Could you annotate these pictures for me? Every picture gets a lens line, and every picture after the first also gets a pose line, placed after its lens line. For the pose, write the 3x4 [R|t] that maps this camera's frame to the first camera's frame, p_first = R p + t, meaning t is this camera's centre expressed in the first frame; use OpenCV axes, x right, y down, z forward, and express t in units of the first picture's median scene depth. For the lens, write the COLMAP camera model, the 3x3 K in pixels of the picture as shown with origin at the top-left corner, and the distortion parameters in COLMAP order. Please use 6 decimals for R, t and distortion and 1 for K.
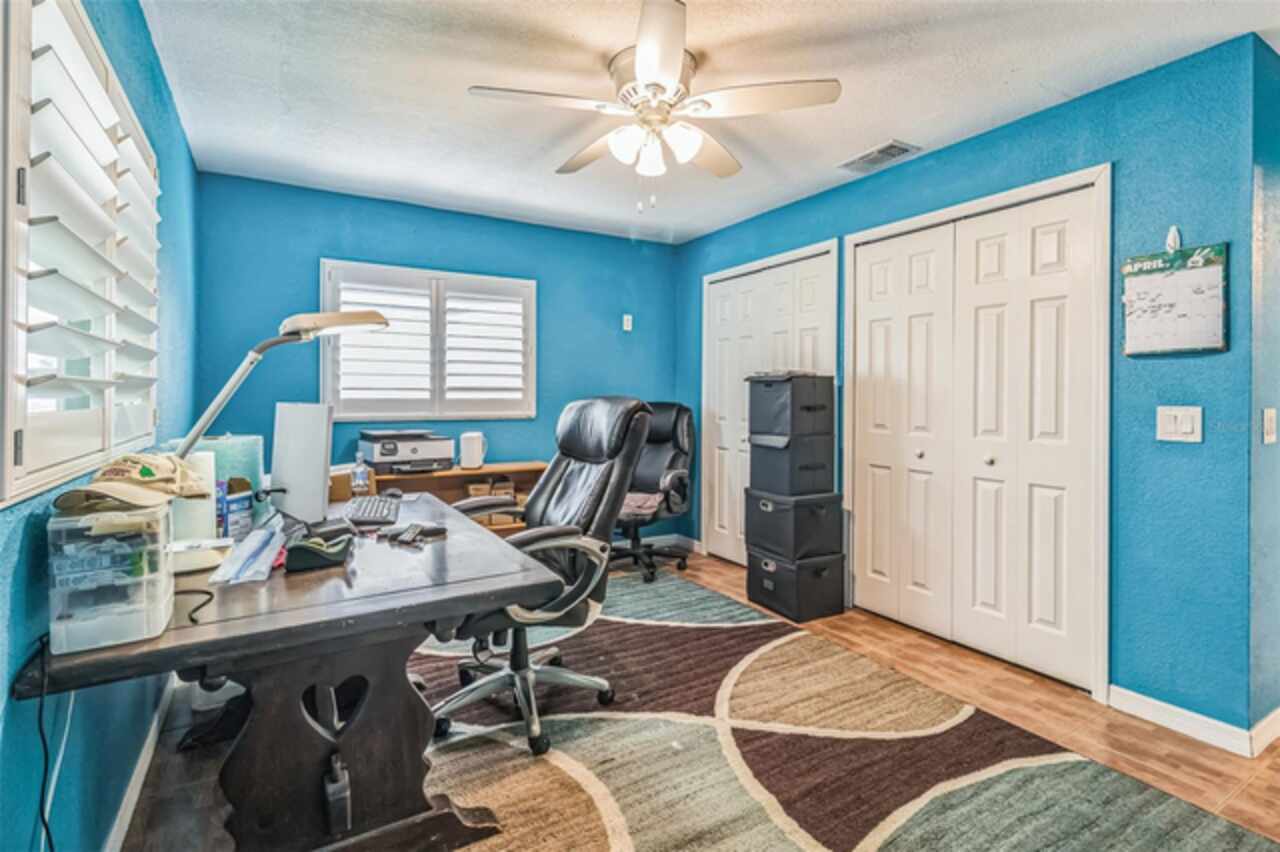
lens RADIAL K [[591.9, 0, 643.3], [0, 591.9, 412.6], [0, 0, 1]] dist [0.000930, 0.000427]
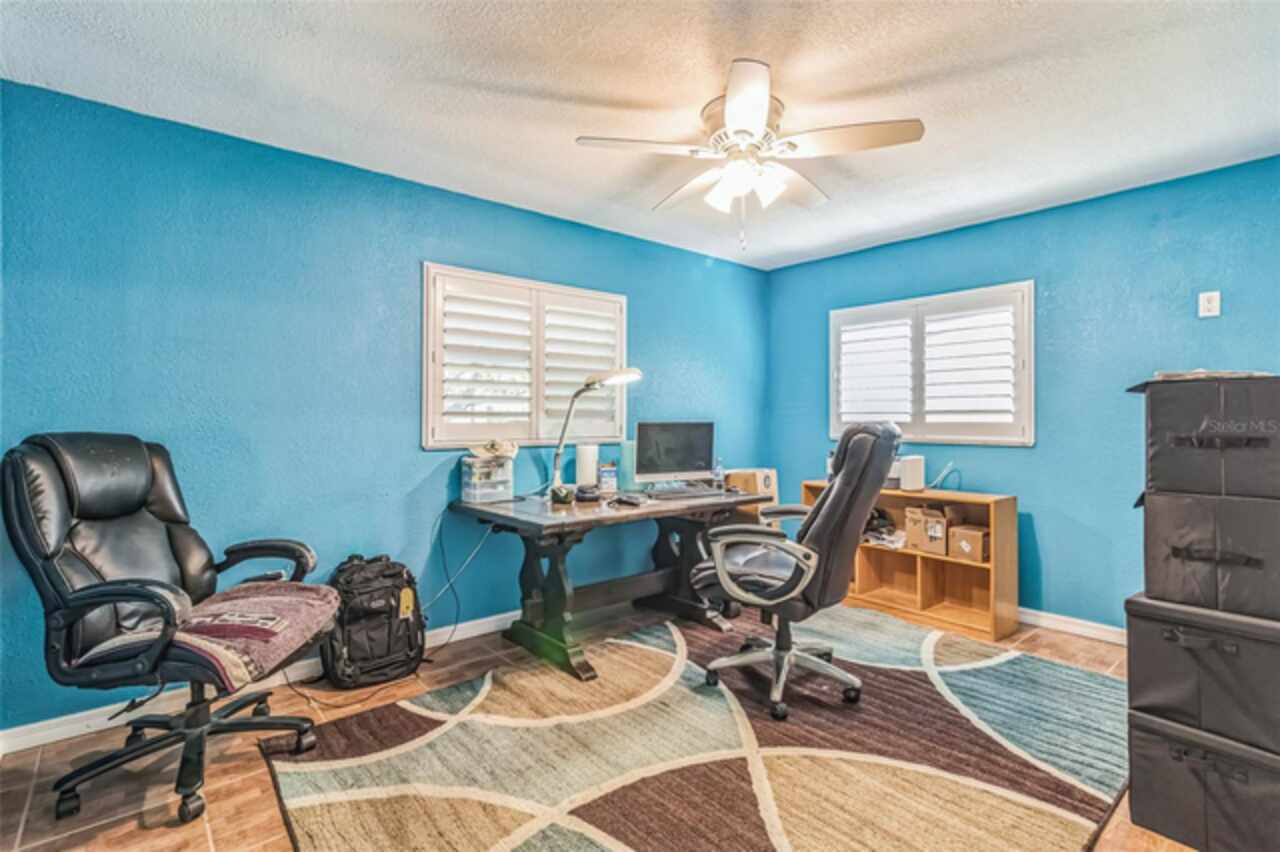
lens RADIAL K [[591.9, 0, 643.3], [0, 591.9, 412.6], [0, 0, 1]] dist [0.000930, 0.000427]
pose [[0.189729, -0.012114, -0.981762, 0.716018], [-0.029323, 0.999408, -0.017999, -0.007759], [0.981399, 0.032203, 0.189261, 0.419294]]
